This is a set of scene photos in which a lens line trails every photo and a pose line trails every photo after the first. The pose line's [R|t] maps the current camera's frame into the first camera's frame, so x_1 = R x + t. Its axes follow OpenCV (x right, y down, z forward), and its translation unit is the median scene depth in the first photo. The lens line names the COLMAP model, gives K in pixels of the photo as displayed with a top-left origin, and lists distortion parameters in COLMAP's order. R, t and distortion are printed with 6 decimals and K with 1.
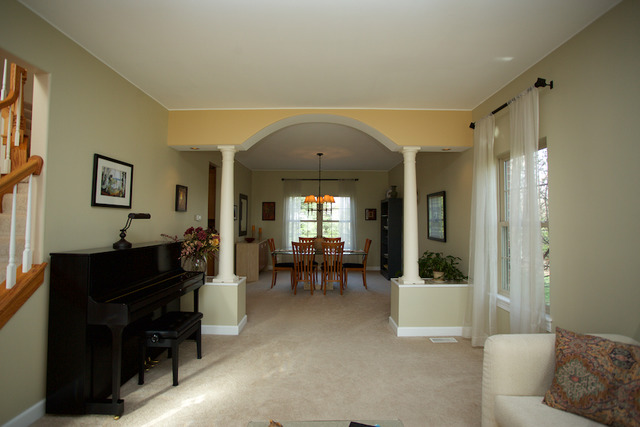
lens RADIAL K [[313.7, 0, 320.1], [0, 313.7, 214.2], [0, 0, 1]] dist [-0.027908, 0.000854]
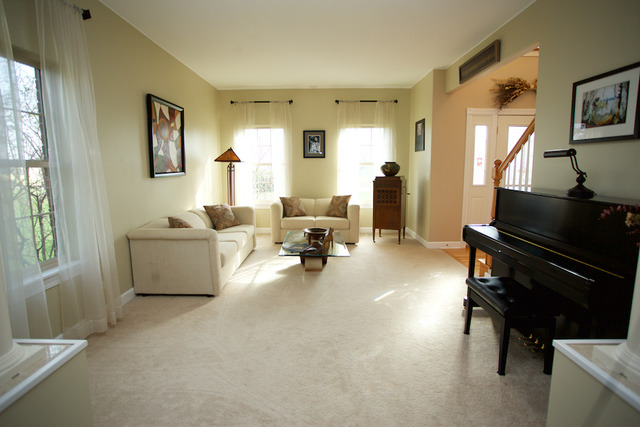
lens RADIAL K [[331.3, 0, 314.1], [0, 331.3, 197.7], [0, 0, 1]] dist [-0.027724, 0.000015]
pose [[-0.999823, -0.002849, 0.018603, -0.011252], [-0.001403, 0.997009, 0.077269, 0.051181], [-0.018767, 0.077229, -0.996837, 1.774967]]
